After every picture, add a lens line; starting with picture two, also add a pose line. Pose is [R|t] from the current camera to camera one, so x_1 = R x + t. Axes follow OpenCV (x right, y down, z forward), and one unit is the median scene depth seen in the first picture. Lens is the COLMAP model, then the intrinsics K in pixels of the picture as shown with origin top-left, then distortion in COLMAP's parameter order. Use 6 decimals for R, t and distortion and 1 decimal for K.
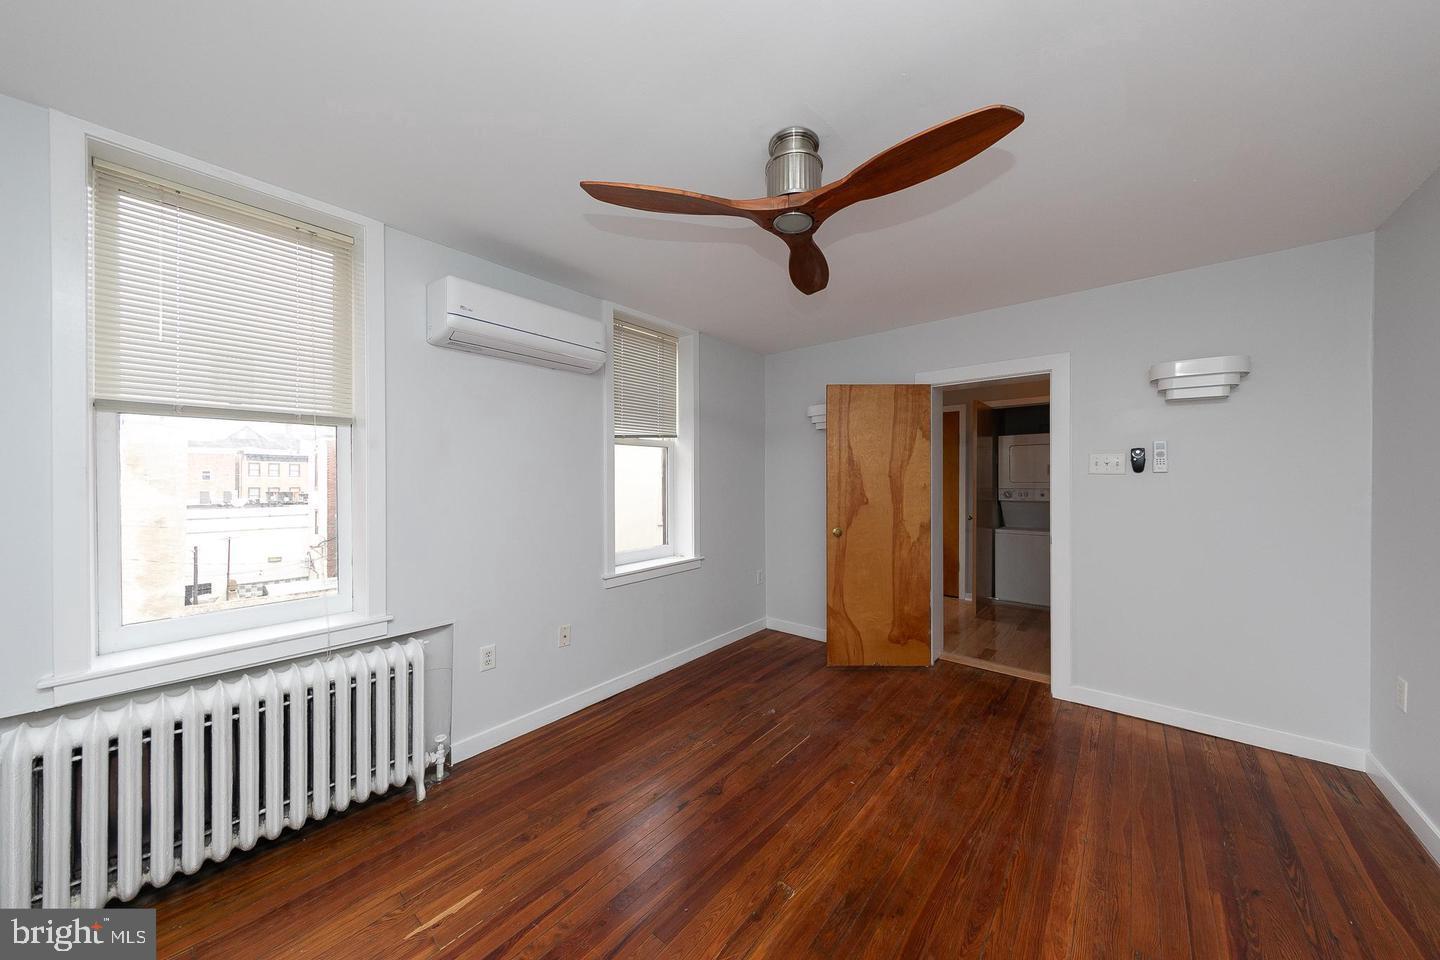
lens RADIAL K [[492.9, 0, 720.0], [0, 492.9, 480.0], [0, 0, 1]] dist [-0.001159, -0.000122]
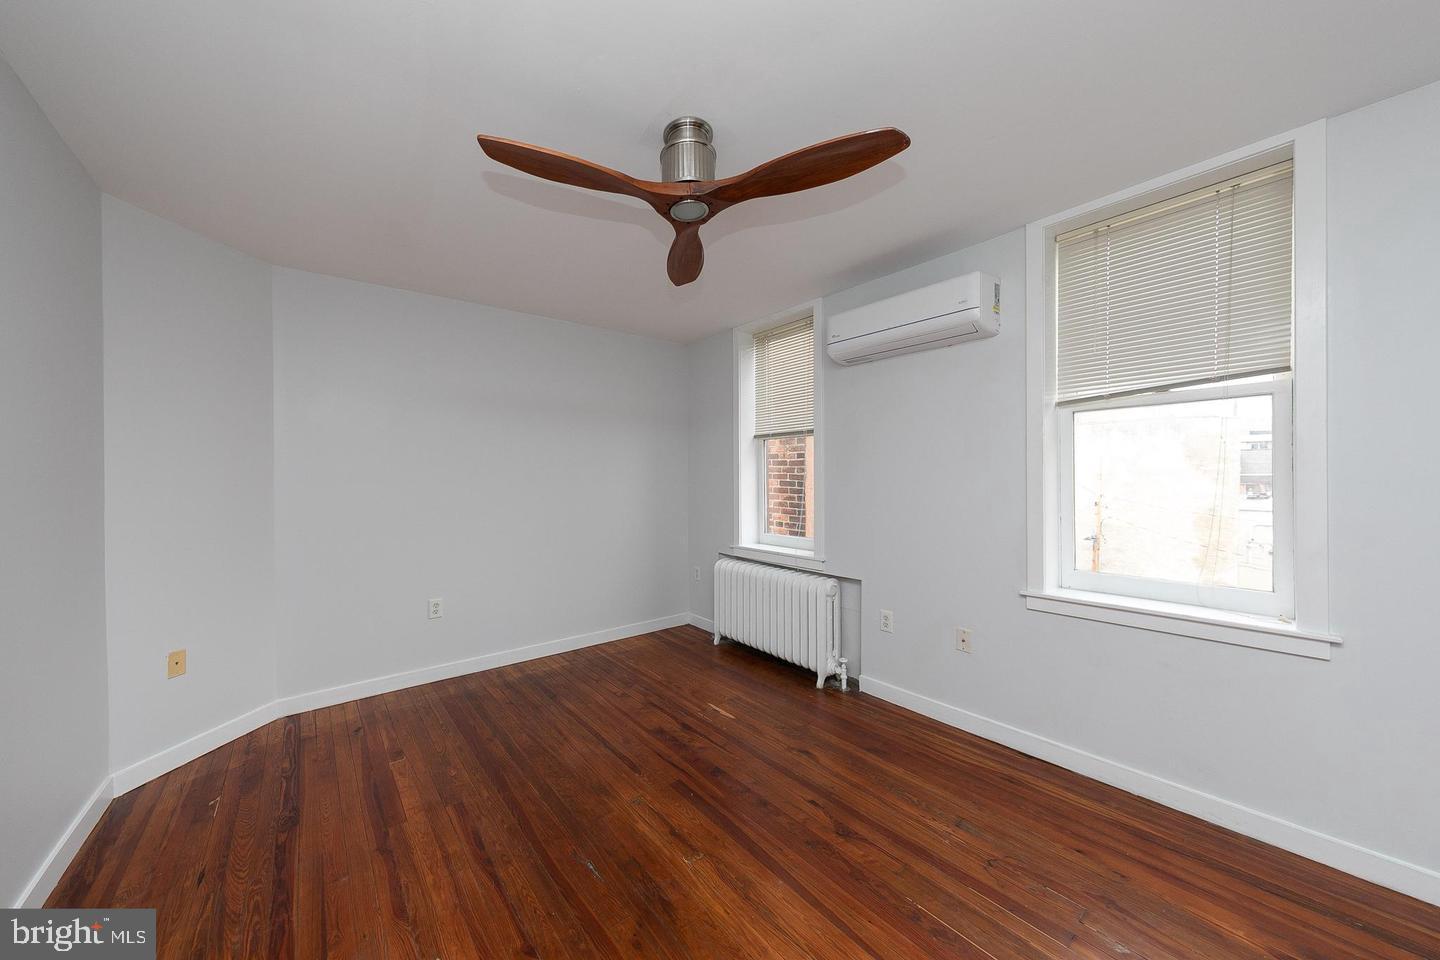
lens RADIAL K [[535.6, 0, 717.4], [0, 535.6, 475.5], [0, 0, 1]] dist [-0.013969, -0.000063]
pose [[-0.223035, 0.004987, -0.974798, 1.045208], [0.001547, 0.999987, 0.004761, 0.016982], [0.974809, -0.000446, -0.223040, 1.120627]]
